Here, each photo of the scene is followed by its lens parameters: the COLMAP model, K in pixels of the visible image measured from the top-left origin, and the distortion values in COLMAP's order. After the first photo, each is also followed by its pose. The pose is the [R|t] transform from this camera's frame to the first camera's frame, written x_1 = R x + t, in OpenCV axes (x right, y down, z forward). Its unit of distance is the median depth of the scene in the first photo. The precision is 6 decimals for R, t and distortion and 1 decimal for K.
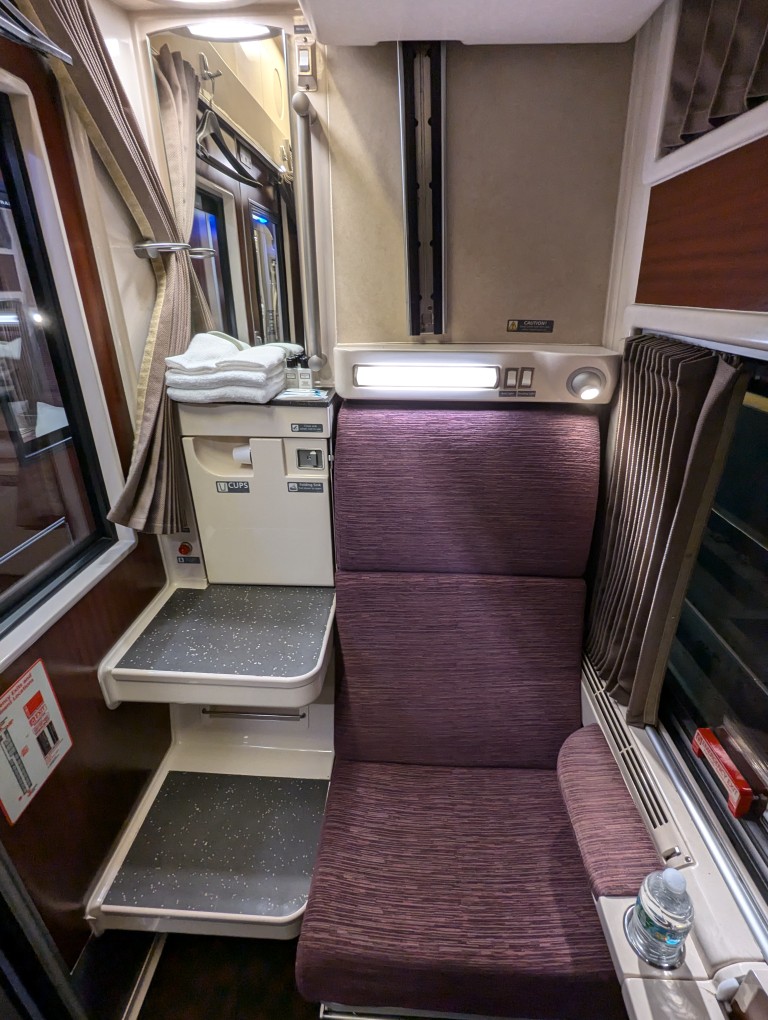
lens RADIAL K [[486.5, 0, 384.0], [0, 486.5, 507.5], [0, 0, 1]] dist [0.001609, 0.001985]
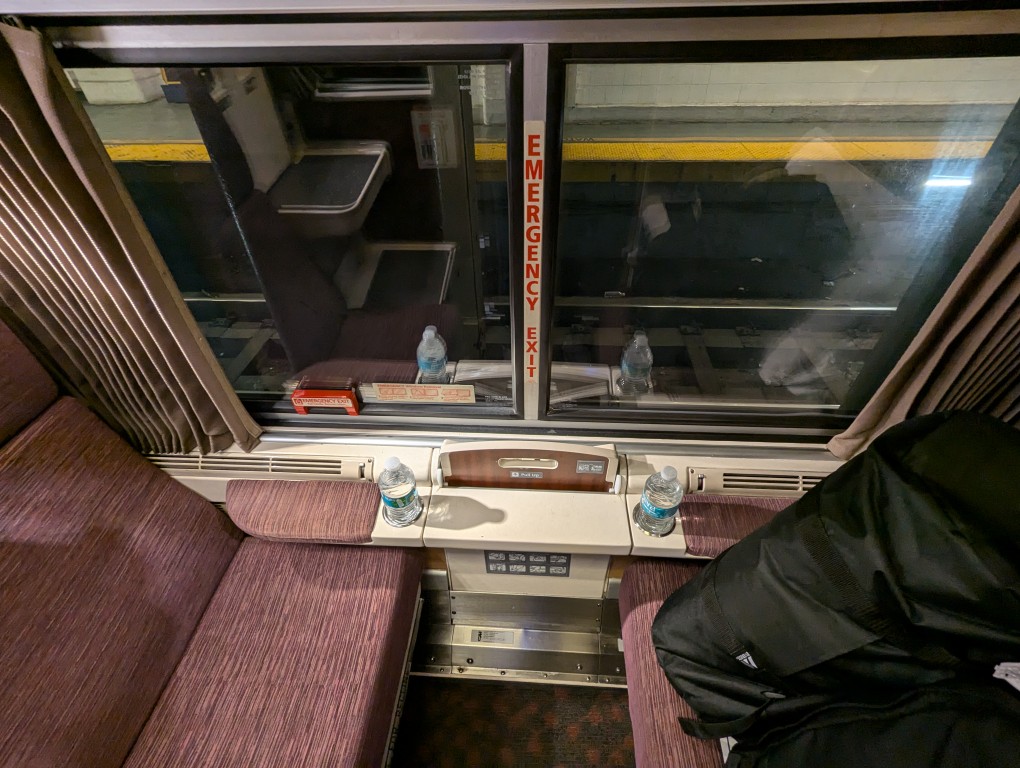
lens RADIAL K [[486.5, 0, 510.0], [0, 486.5, 382.8], [0, 0, 1]] dist [0.001609, 0.001985]
pose [[0.012976, -0.653981, 0.756400, -0.172594], [0.430813, 0.686307, 0.585988, -0.014520], [-0.902348, 0.318263, 0.290649, 0.177342]]
